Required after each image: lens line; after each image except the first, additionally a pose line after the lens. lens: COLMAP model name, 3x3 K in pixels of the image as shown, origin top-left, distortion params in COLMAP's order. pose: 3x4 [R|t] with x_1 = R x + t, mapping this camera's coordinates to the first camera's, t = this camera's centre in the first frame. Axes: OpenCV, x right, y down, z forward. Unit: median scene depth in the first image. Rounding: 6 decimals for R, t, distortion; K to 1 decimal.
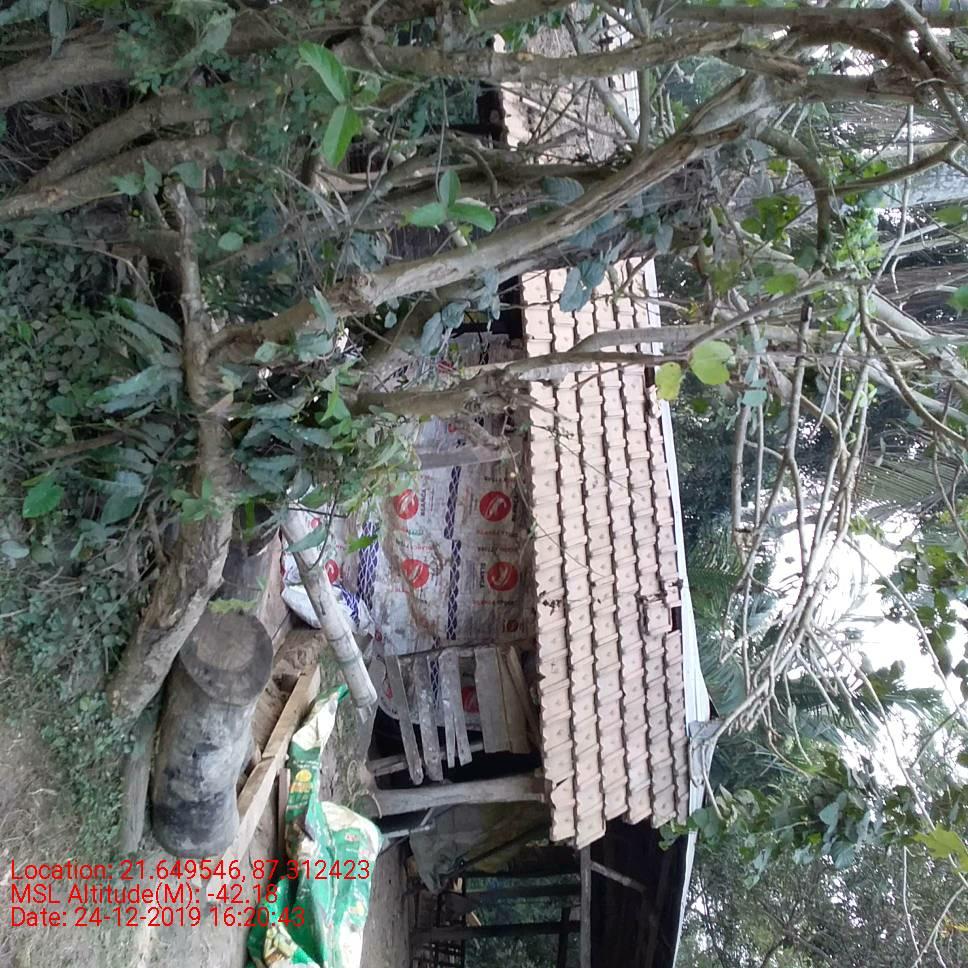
lens RADIAL K [[1152.6, 0, 446.3], [0, 1152.6, 481.5], [0, 0, 1]] dist [0.054134, 0.000000]
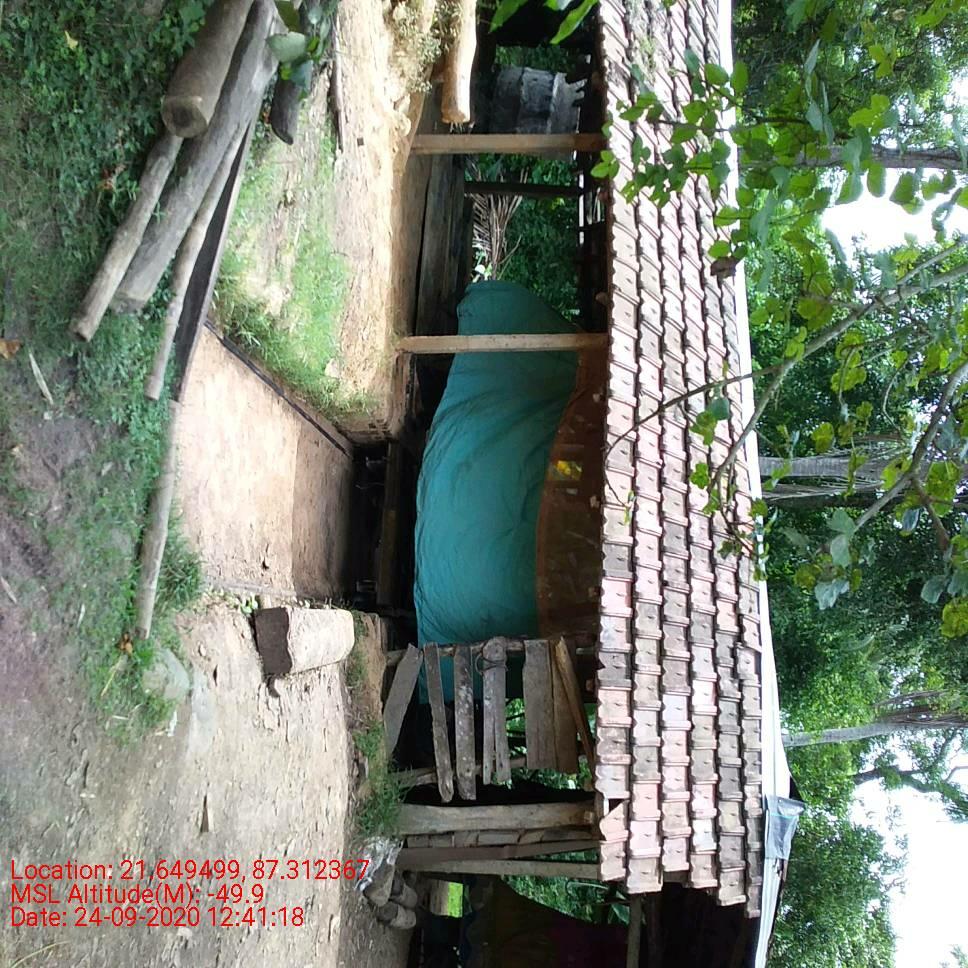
lens RADIAL K [[1152.6, 0, 469.3], [0, 1152.6, 499.3], [0, 0, 1]] dist [0.054134, 0.000000]
pose [[0.994549, 0.091680, -0.049668, 0.014890], [-0.101111, 0.964332, -0.244622, 0.254791], [0.025469, 0.248311, 0.968345, 0.114925]]
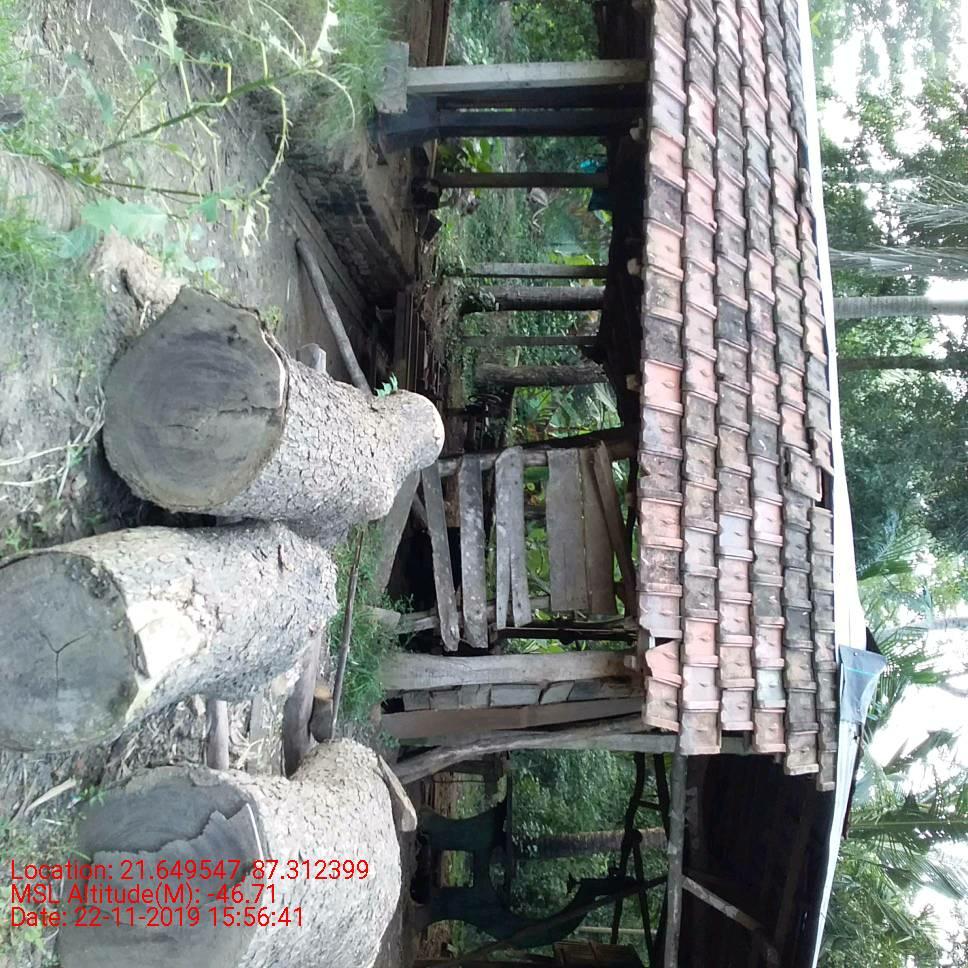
lens RADIAL K [[1152.6, 0, 465.2], [0, 1152.6, 489.9], [0, 0, 1]] dist [0.054134, 0.000000]
pose [[0.995581, 0.078062, -0.052191, 0.012641], [-0.086971, 0.976119, -0.199065, 0.306093], [0.035406, 0.202725, 0.978596, 0.306319]]
